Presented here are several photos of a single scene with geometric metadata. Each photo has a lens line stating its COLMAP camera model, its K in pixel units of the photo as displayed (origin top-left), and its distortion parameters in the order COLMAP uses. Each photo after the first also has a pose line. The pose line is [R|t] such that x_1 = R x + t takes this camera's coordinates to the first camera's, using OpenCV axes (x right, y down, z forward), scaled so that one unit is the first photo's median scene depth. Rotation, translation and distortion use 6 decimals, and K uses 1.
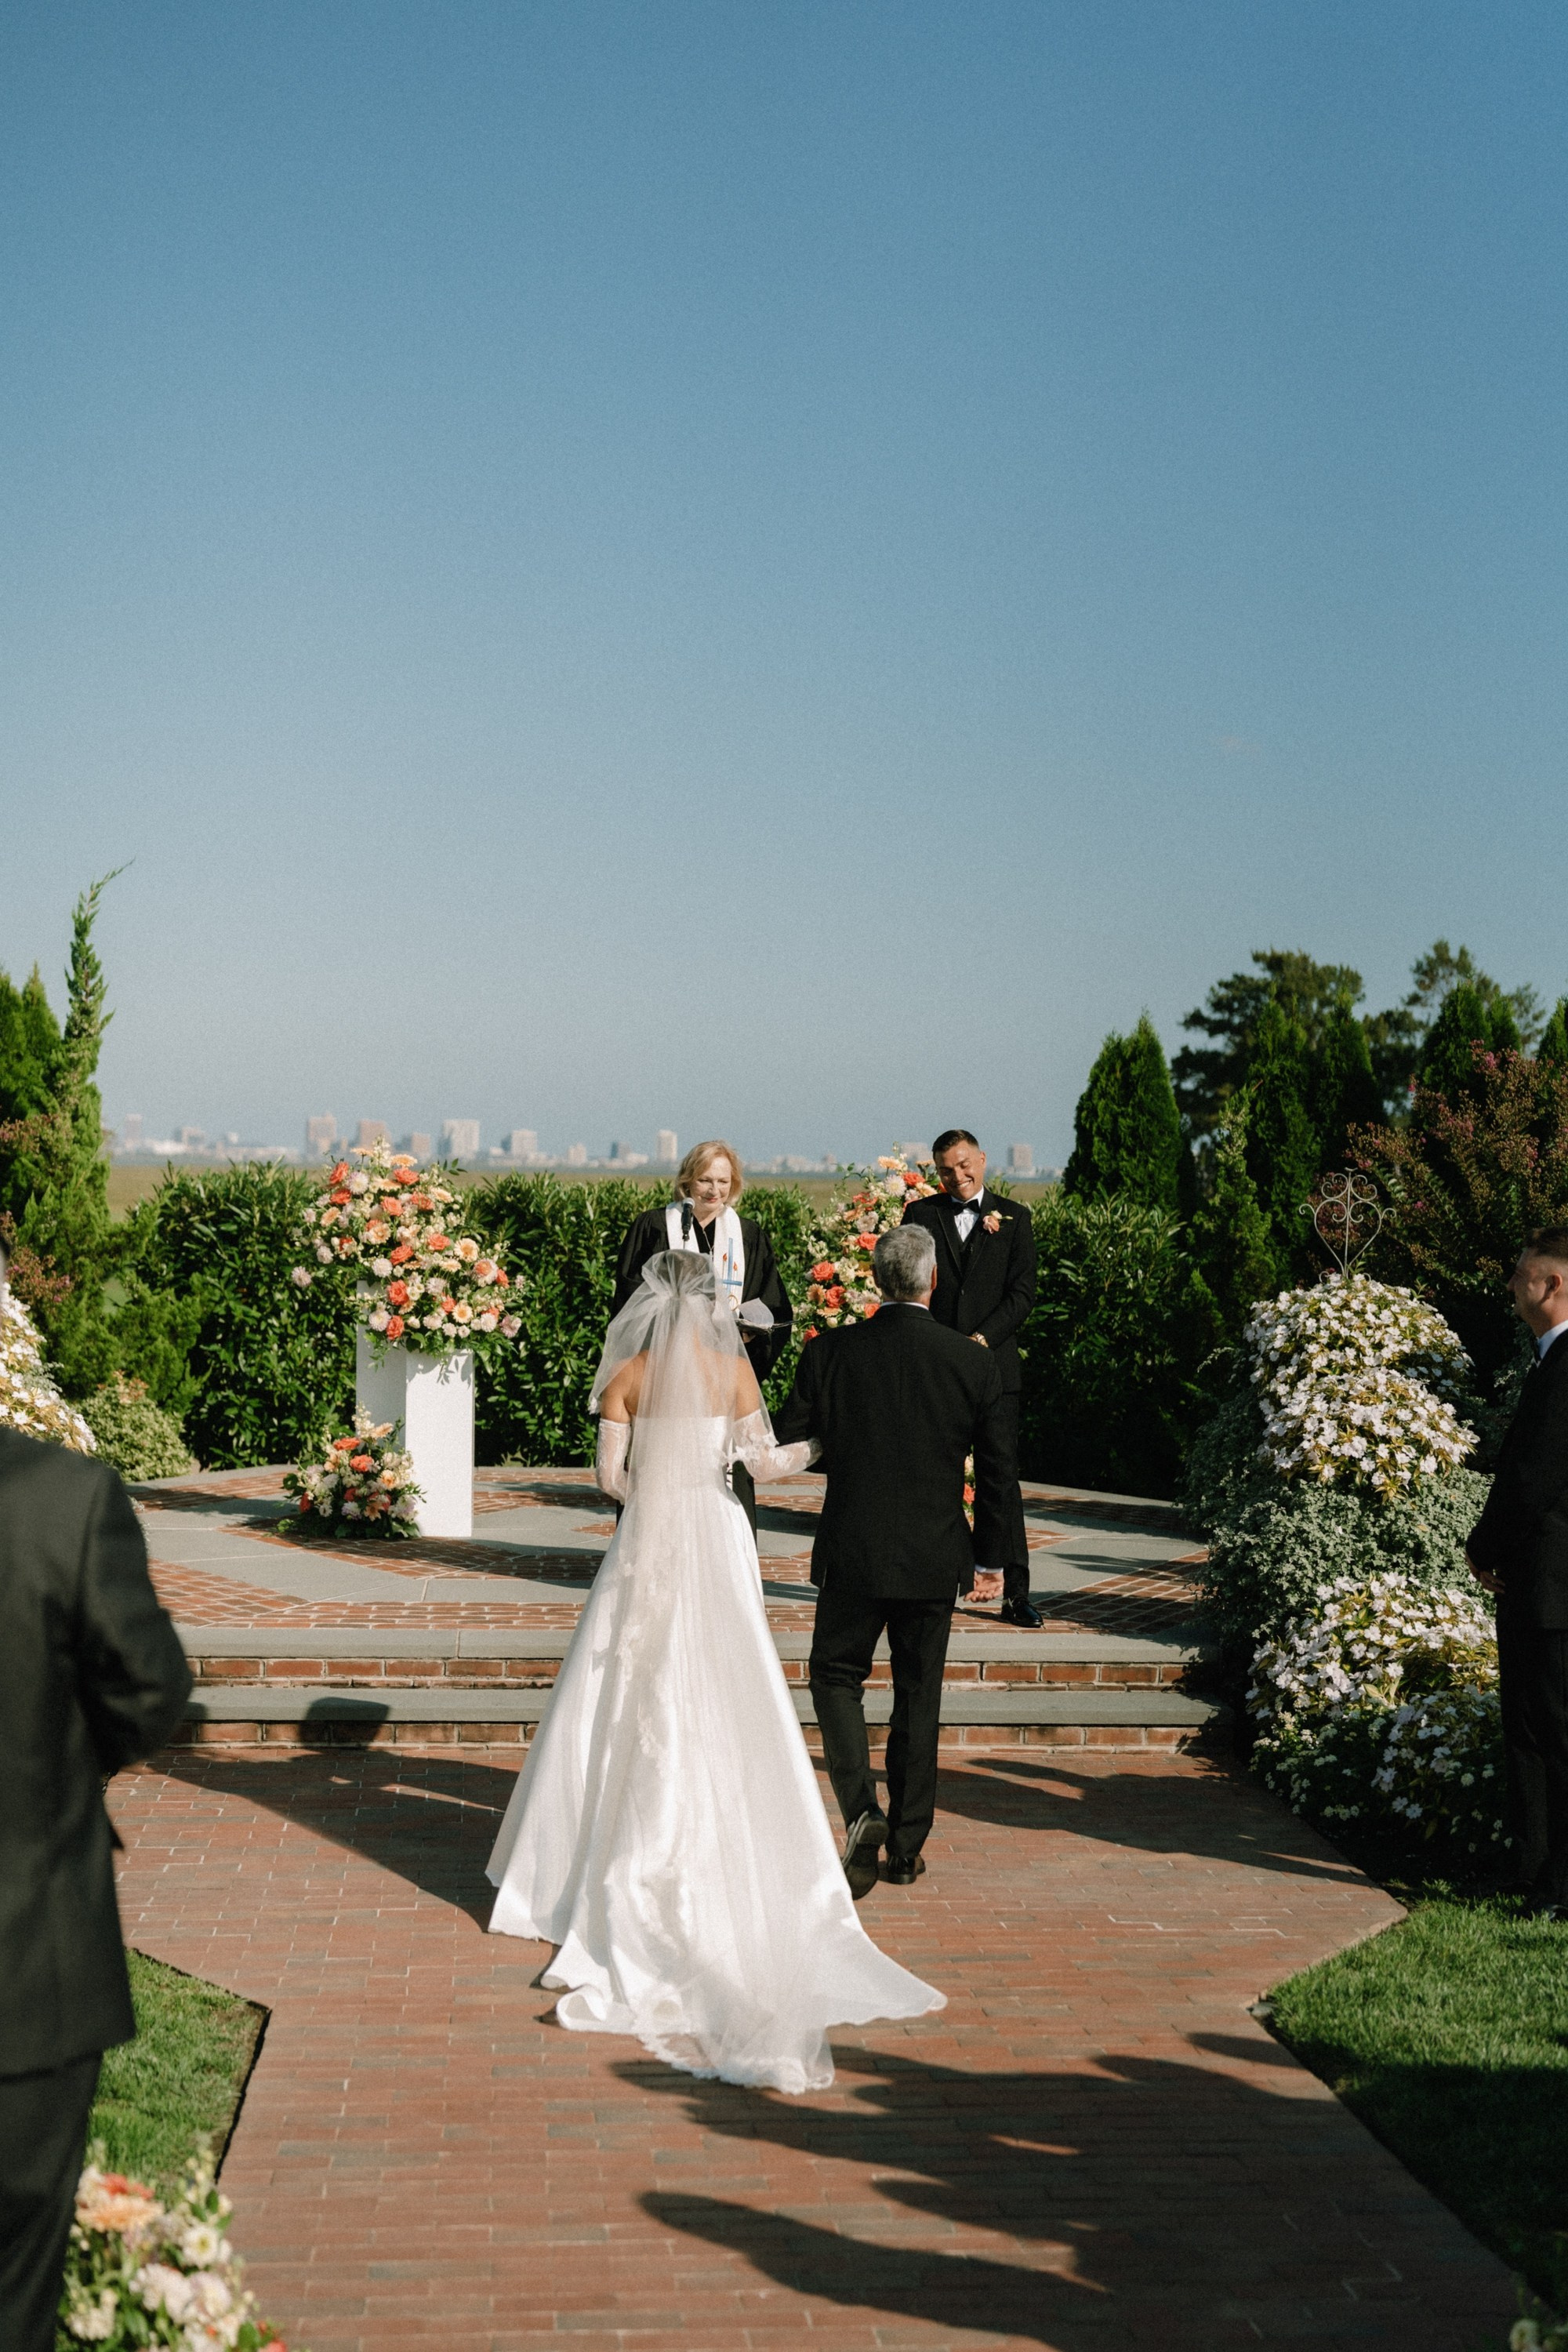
lens RADIAL K [[3310.6, 0, 784.0], [0, 3310.6, 1176.0], [0, 0, 1]] dist [-0.014137, 0.025768]
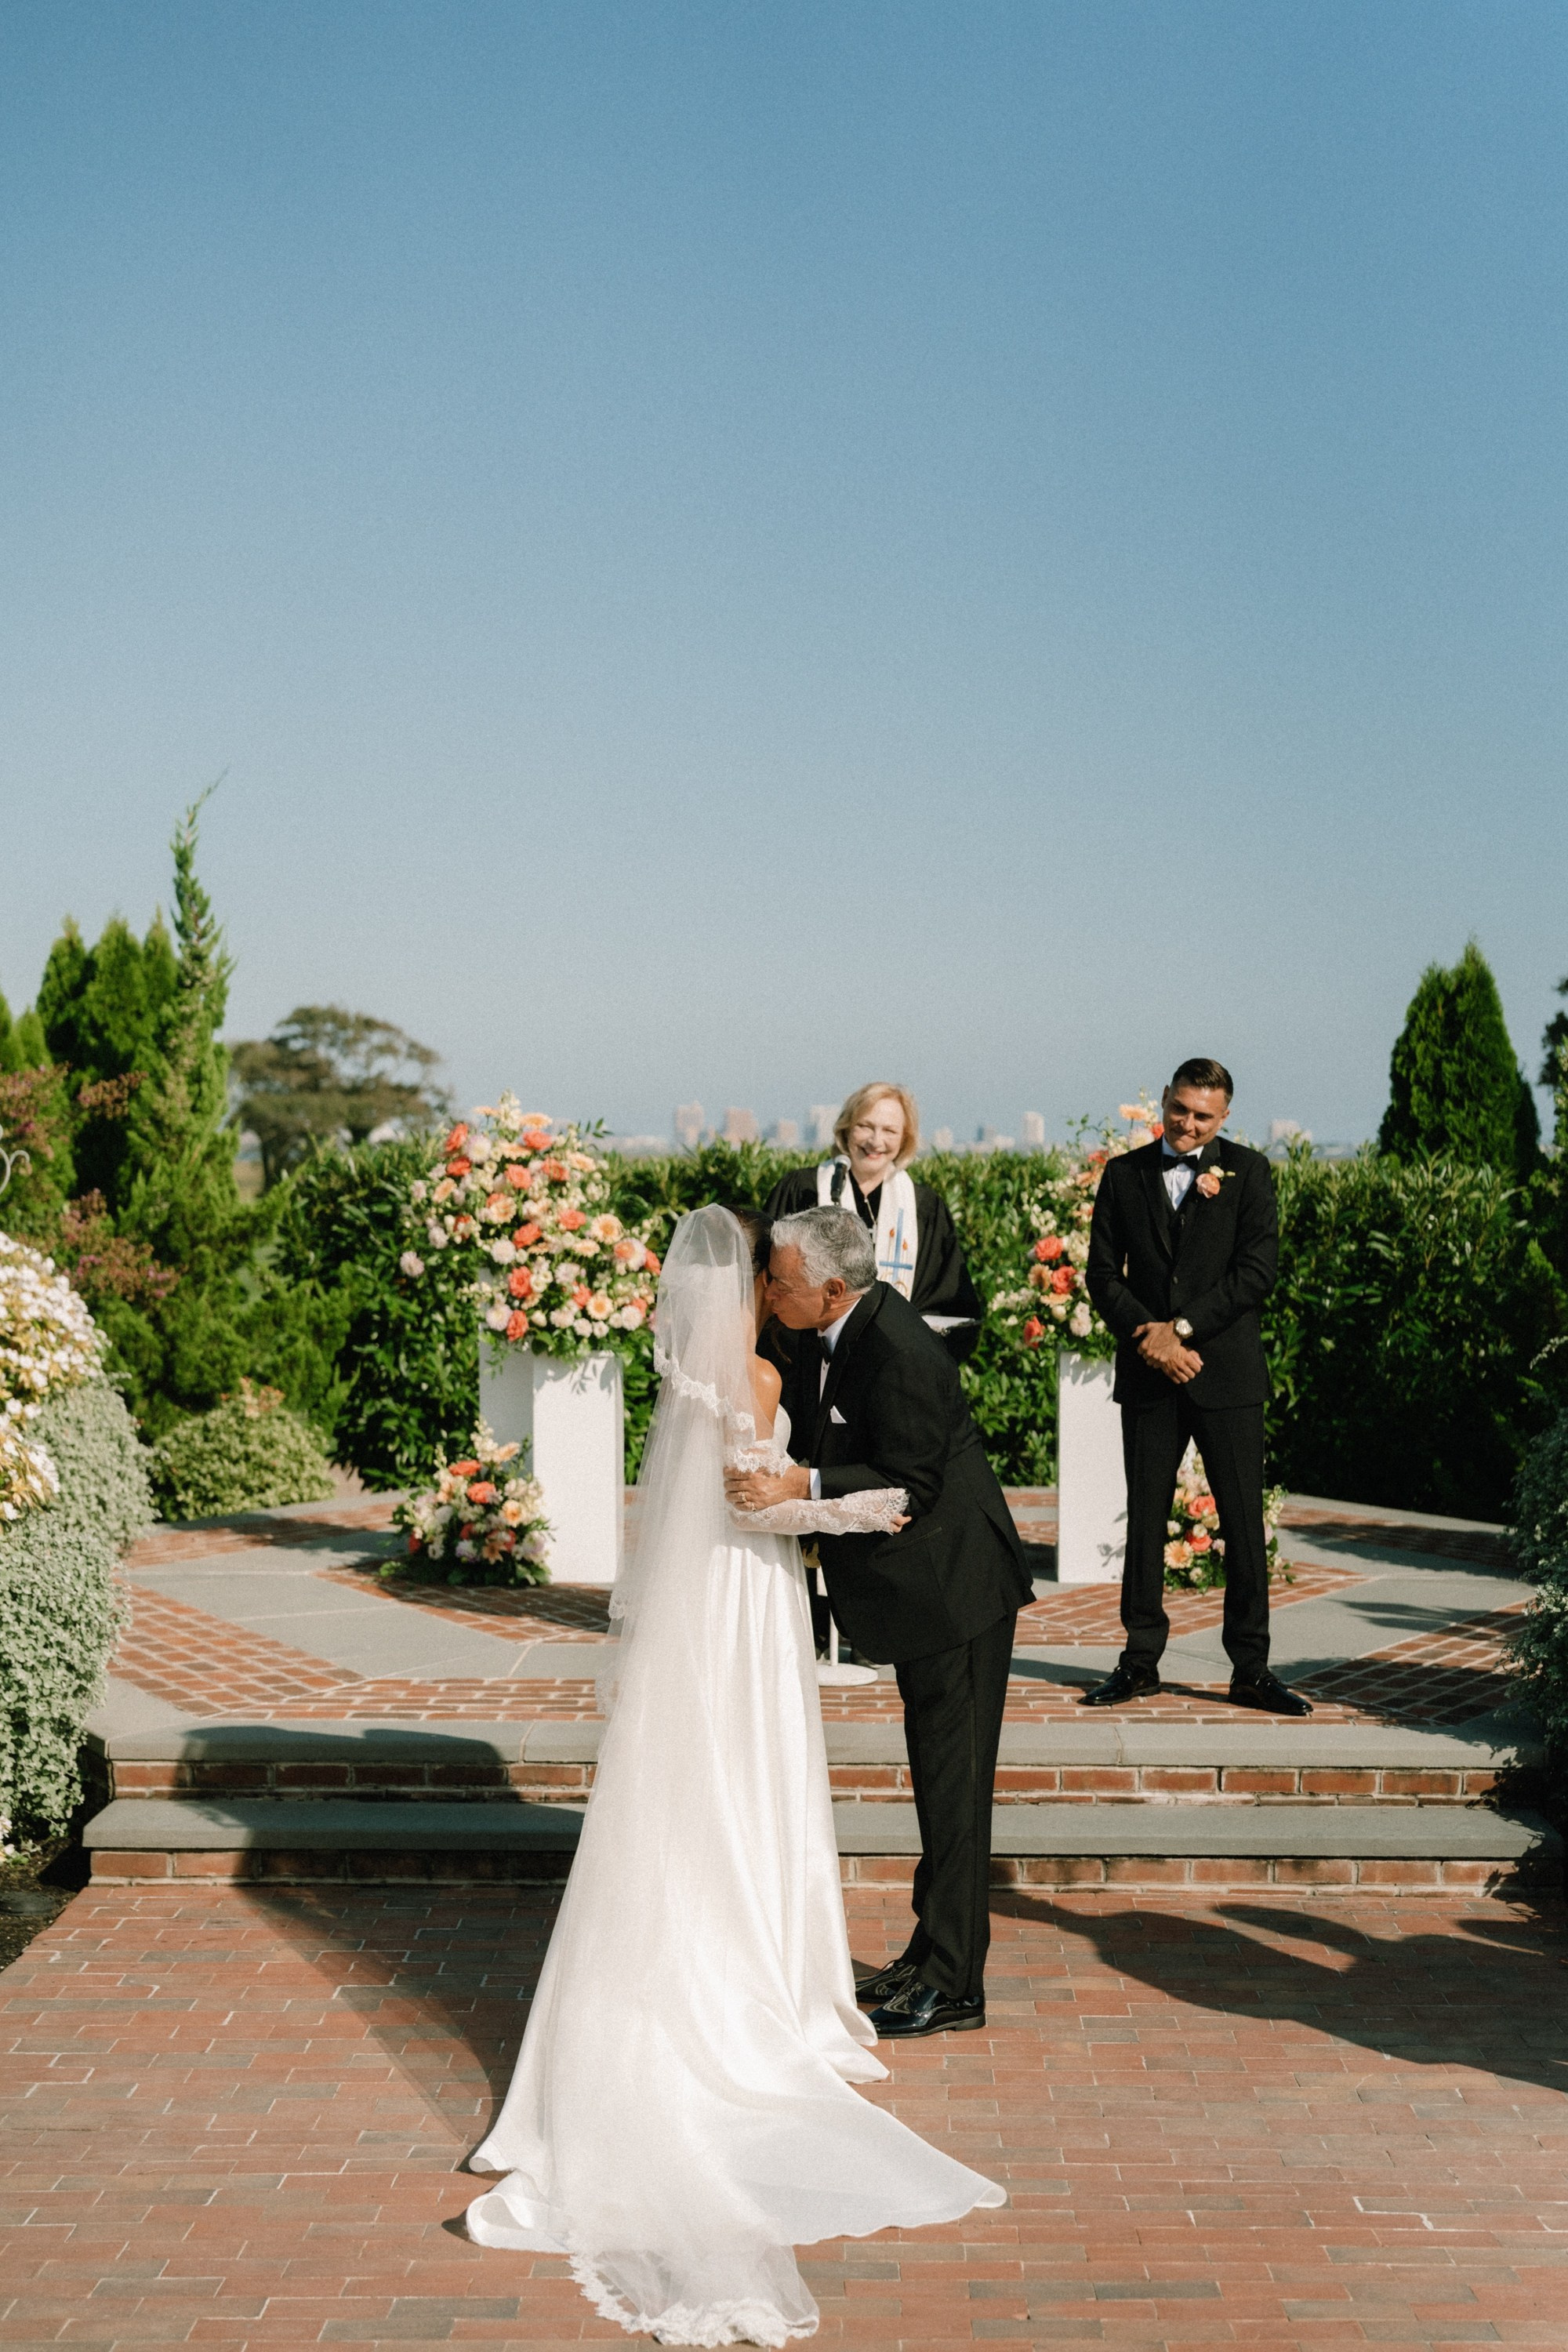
lens RADIAL K [[3300.1, 0, 789.8], [0, 3300.1, 1200.7], [0, 0, 1]] dist [-0.002395, 0.036667]
pose [[0.993769, -0.016164, -0.110278, 0.037147], [0.017496, 0.999785, 0.011120, 0.007121], [0.110074, -0.012980, 0.993839, 0.196188]]
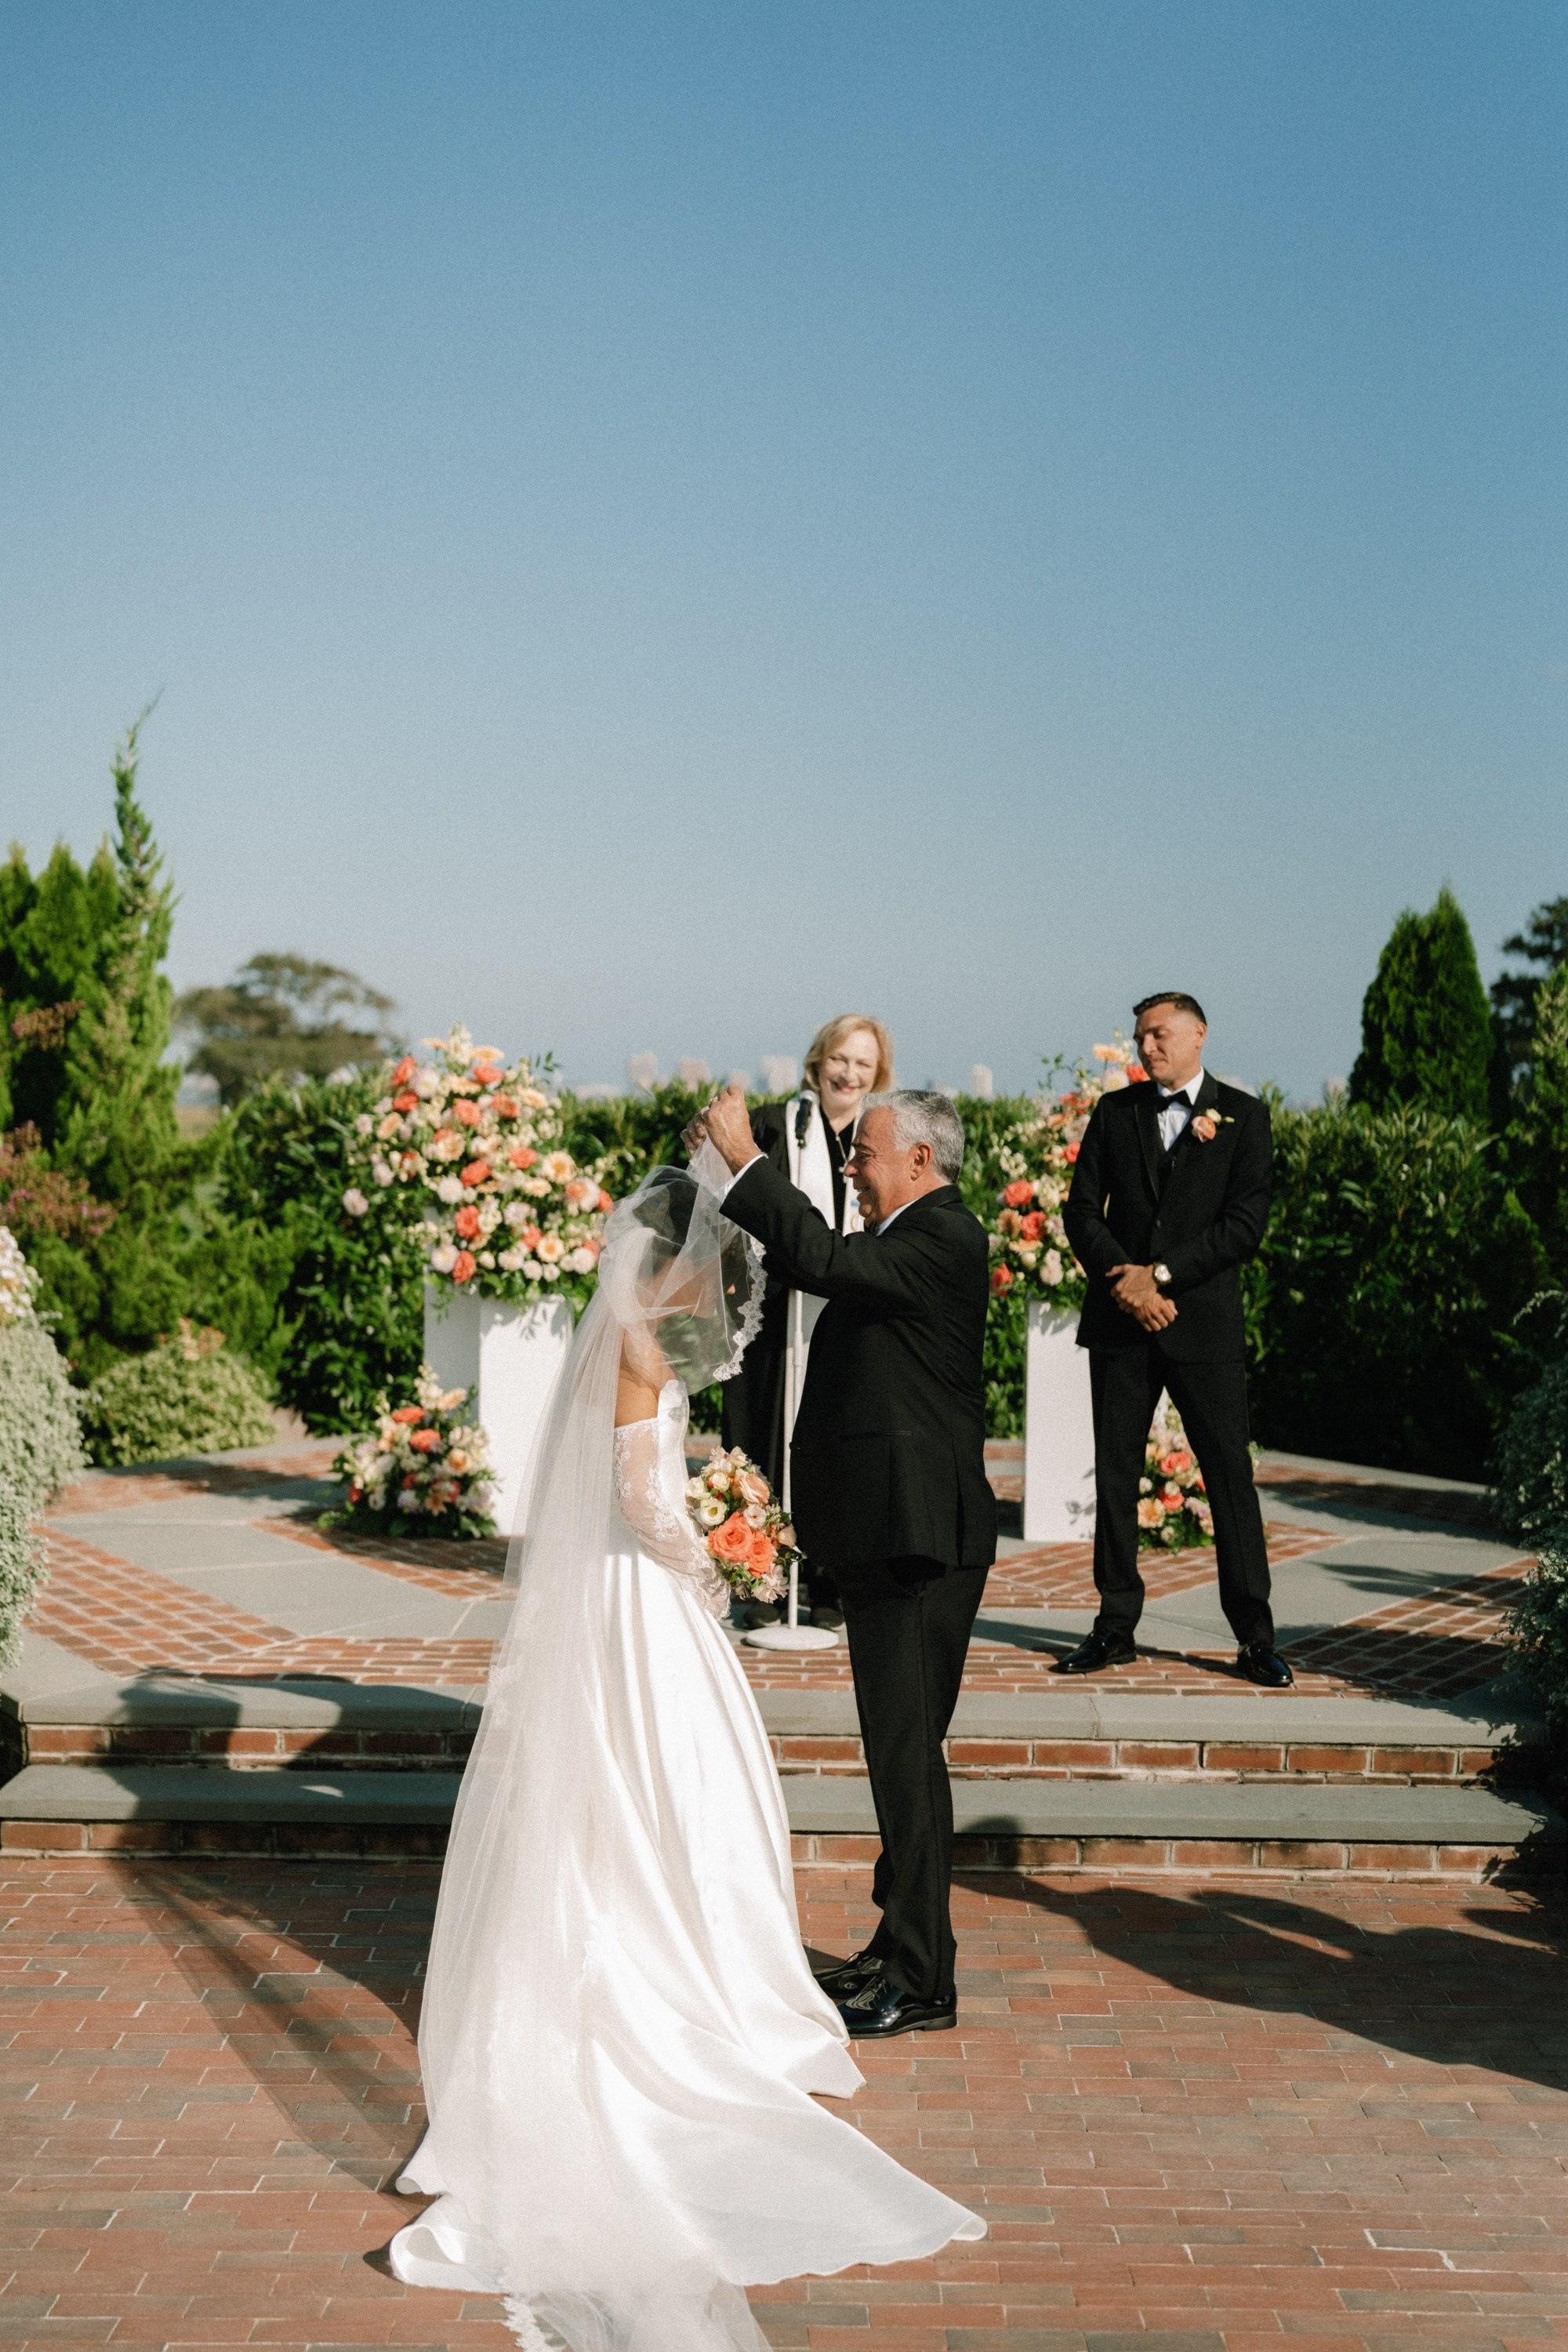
lens RADIAL K [[3246.8, 0, 774.5], [0, 3246.8, 1177.7], [0, 0, 1]] dist [-0.004634, 0.046674]
pose [[0.994975, -0.004111, -0.100042, 0.030391], [0.006105, 0.999789, 0.019625, 0.009803], [0.099941, -0.020137, 0.994790, 0.238935]]
